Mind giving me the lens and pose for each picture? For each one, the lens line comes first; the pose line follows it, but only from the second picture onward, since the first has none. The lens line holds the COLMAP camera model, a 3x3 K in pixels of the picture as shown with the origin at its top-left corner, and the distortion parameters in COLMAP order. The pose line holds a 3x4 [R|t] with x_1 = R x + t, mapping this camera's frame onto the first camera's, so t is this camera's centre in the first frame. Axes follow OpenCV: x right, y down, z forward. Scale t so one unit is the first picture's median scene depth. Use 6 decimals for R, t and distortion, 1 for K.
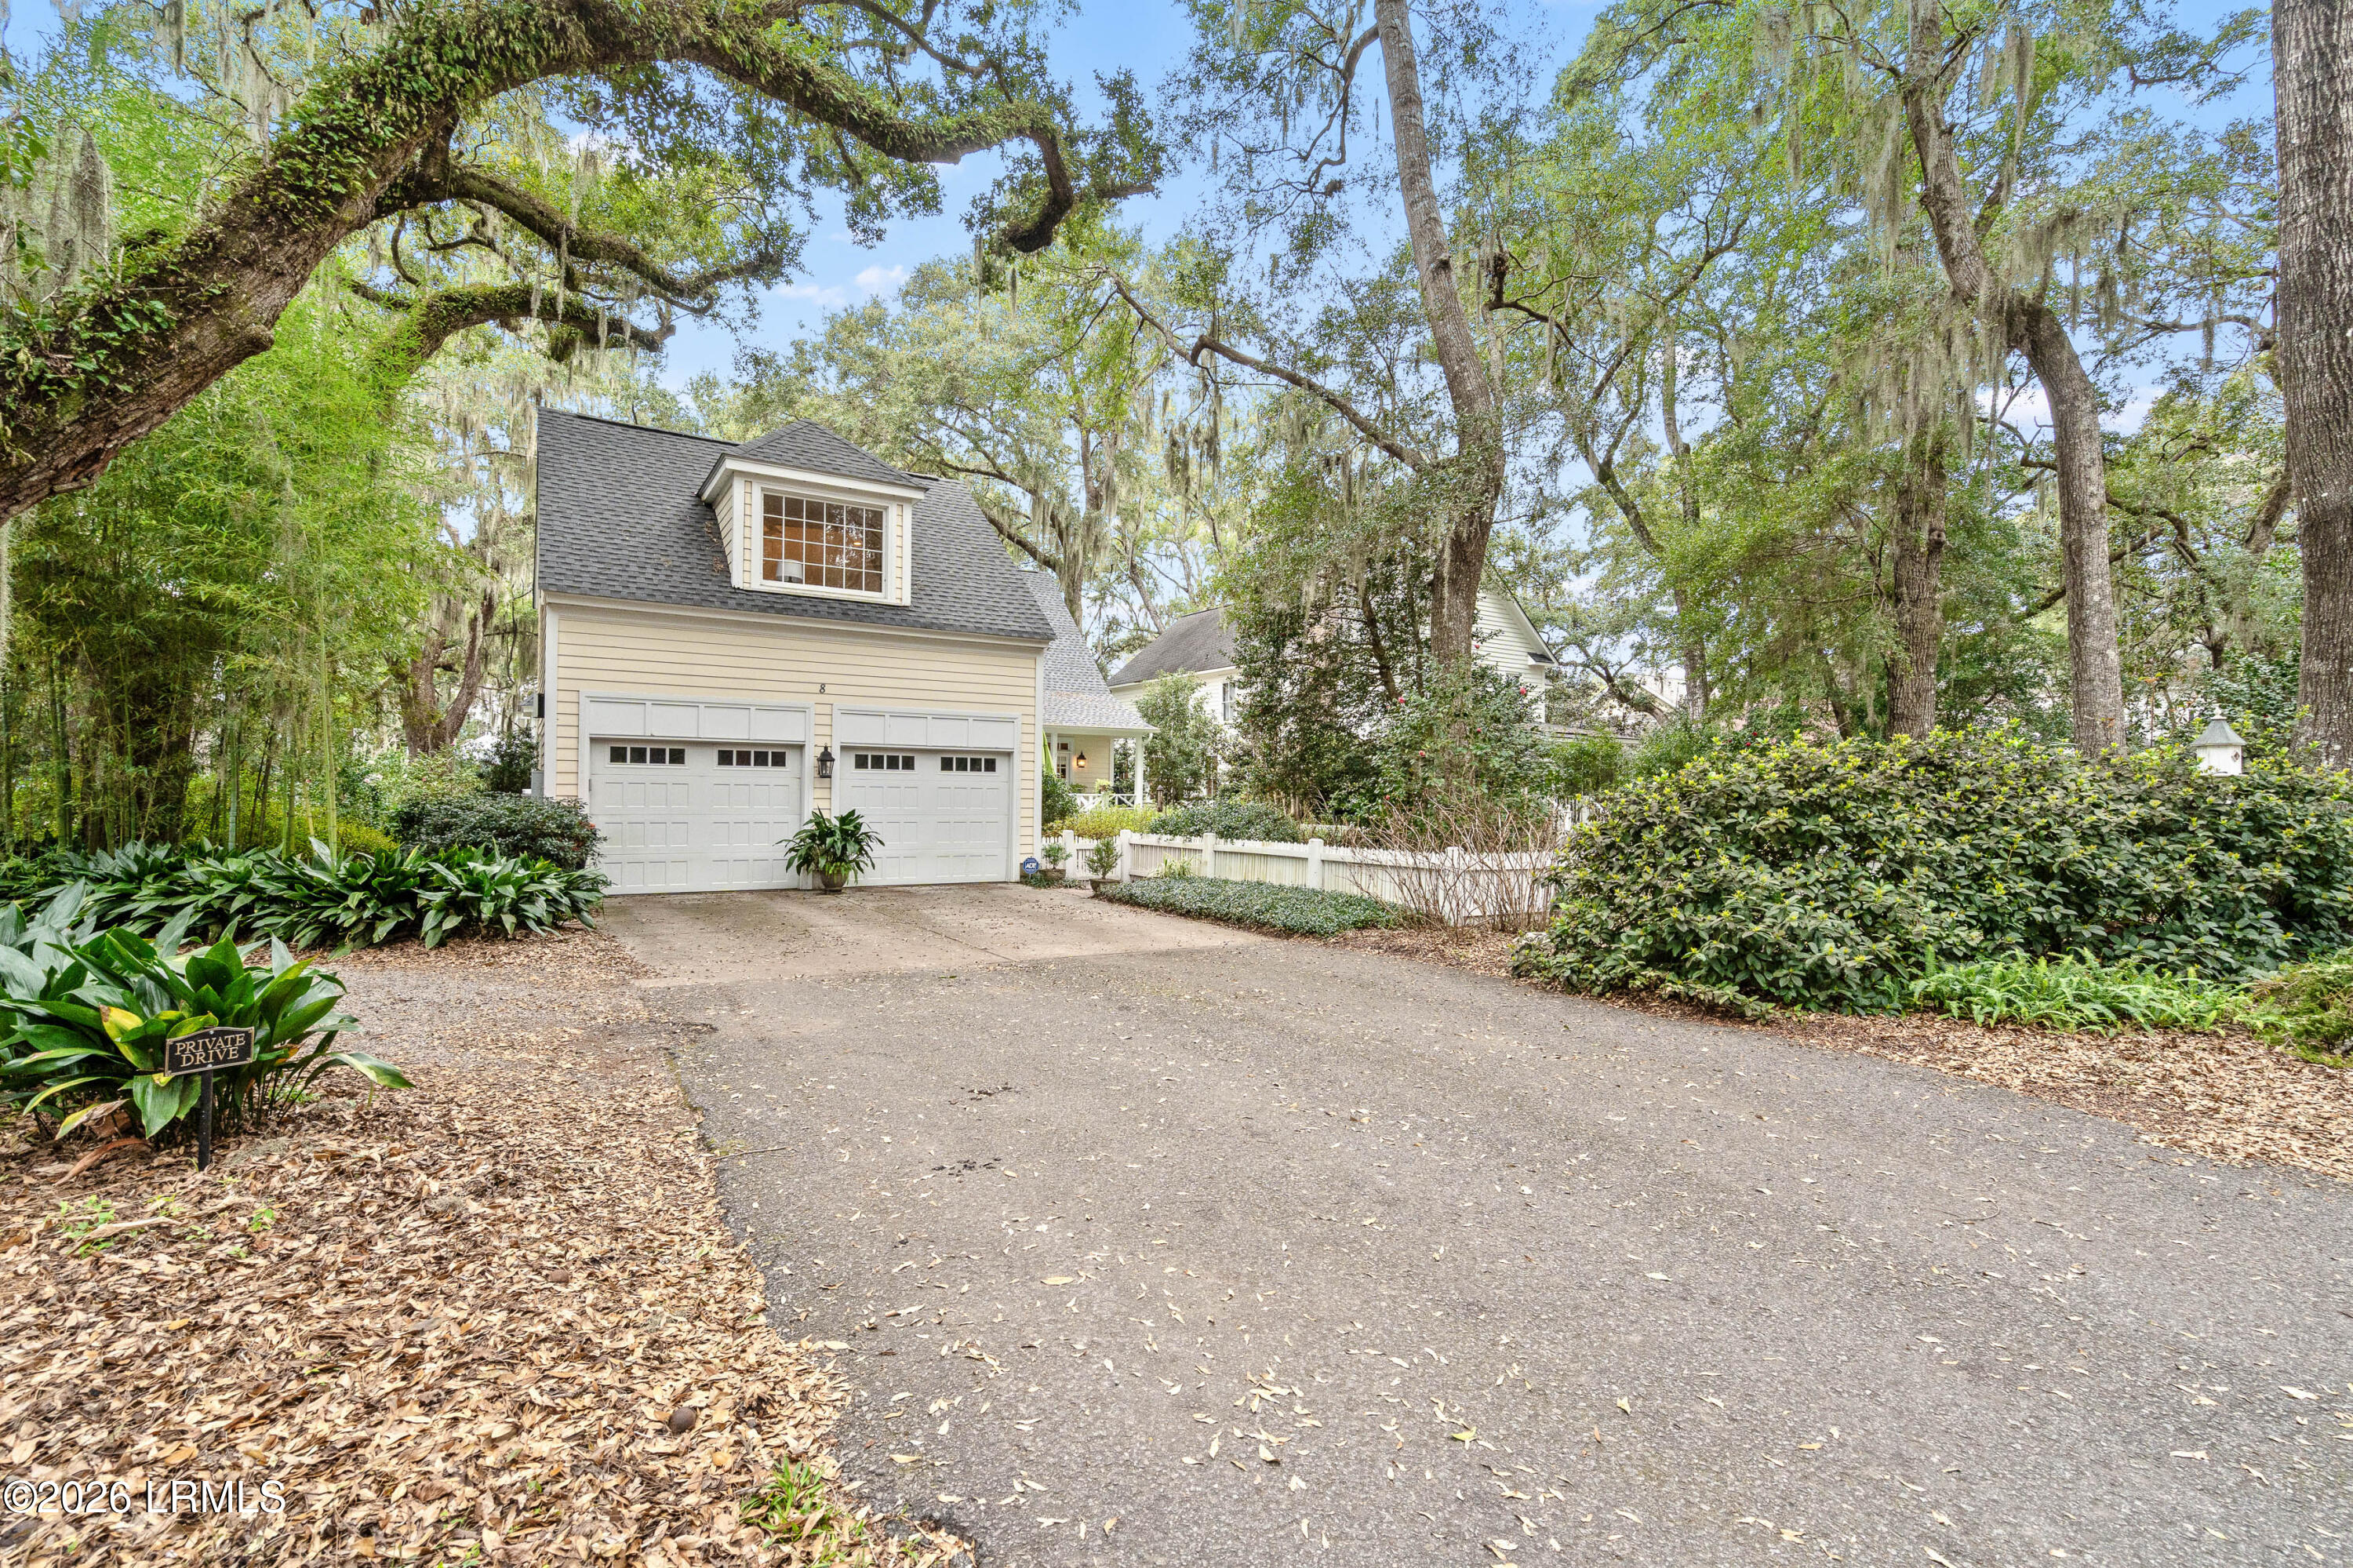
lens RADIAL K [[1066.3, 0, 1176.5], [0, 1066.3, 784.0], [0, 0, 1]] dist [0.000847, 0.000830]
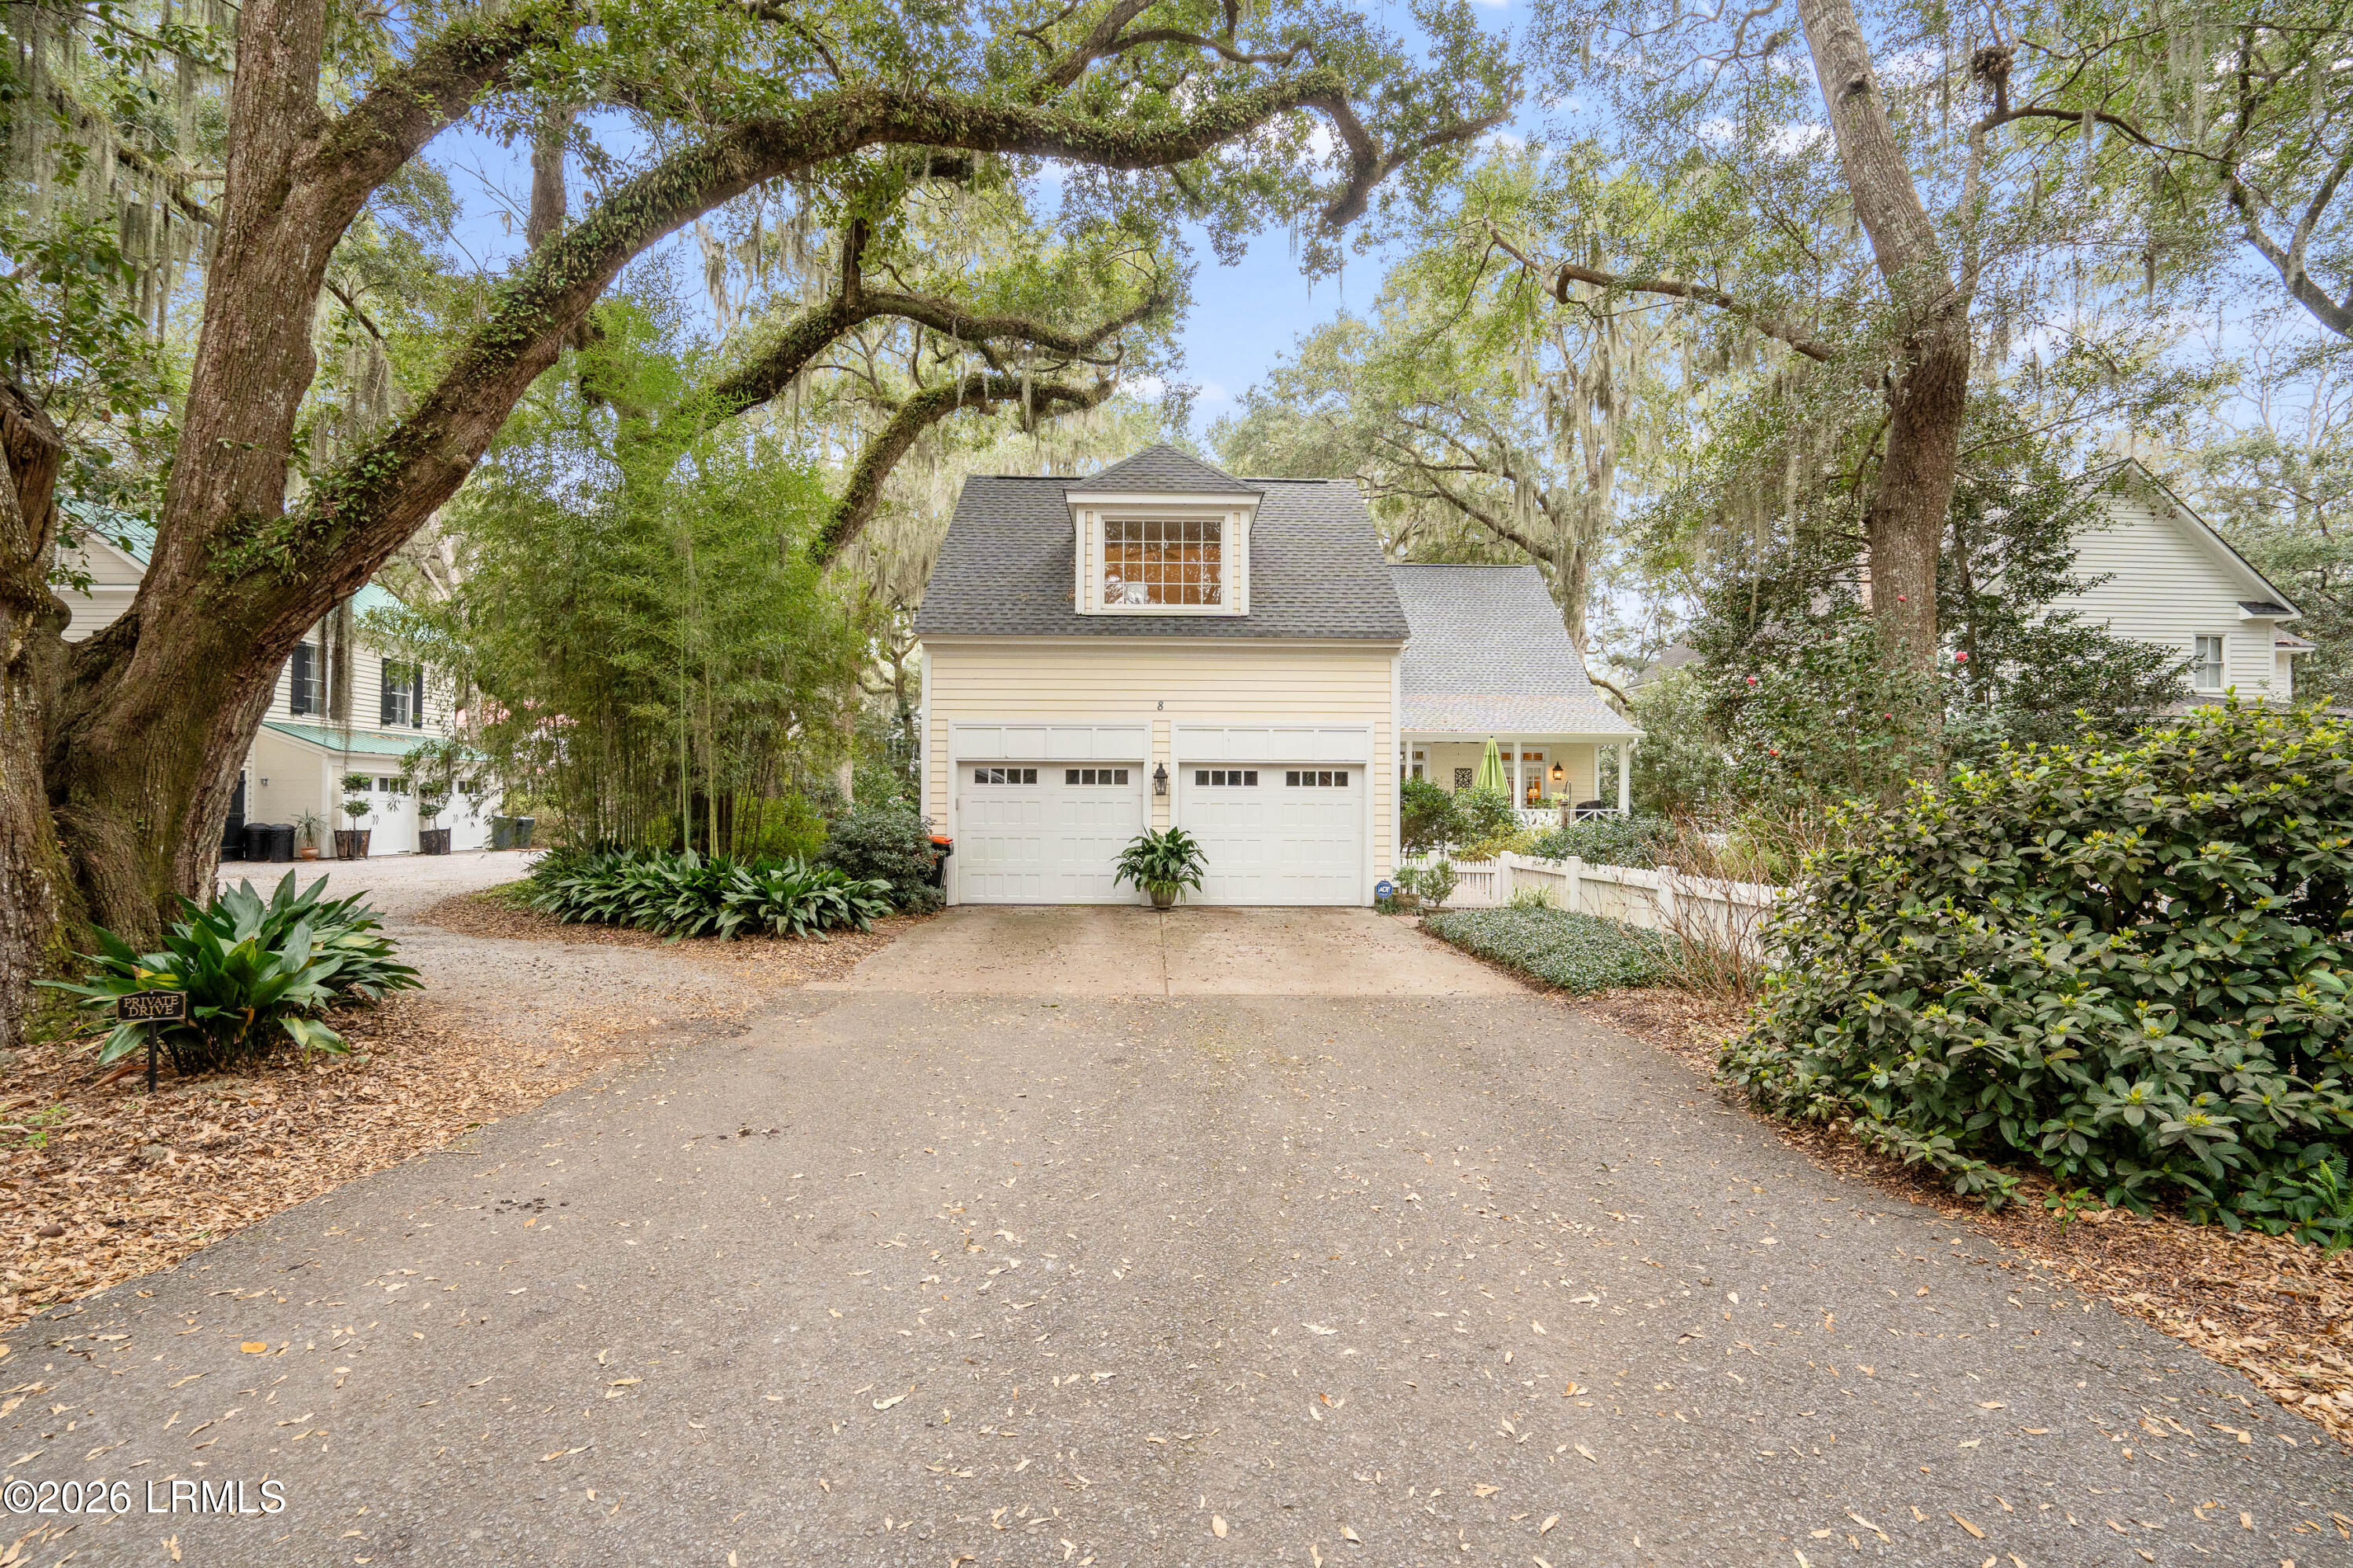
lens RADIAL K [[1090.8, 0, 1172.1], [0, 1090.8, 789.4], [0, 0, 1]] dist [-0.068763, 0.030873]
pose [[0.853543, -0.014400, -0.520824, 0.211442], [0.009113, 0.999878, -0.012710, 0.002151], [0.520943, 0.006102, 0.853569, 0.132902]]
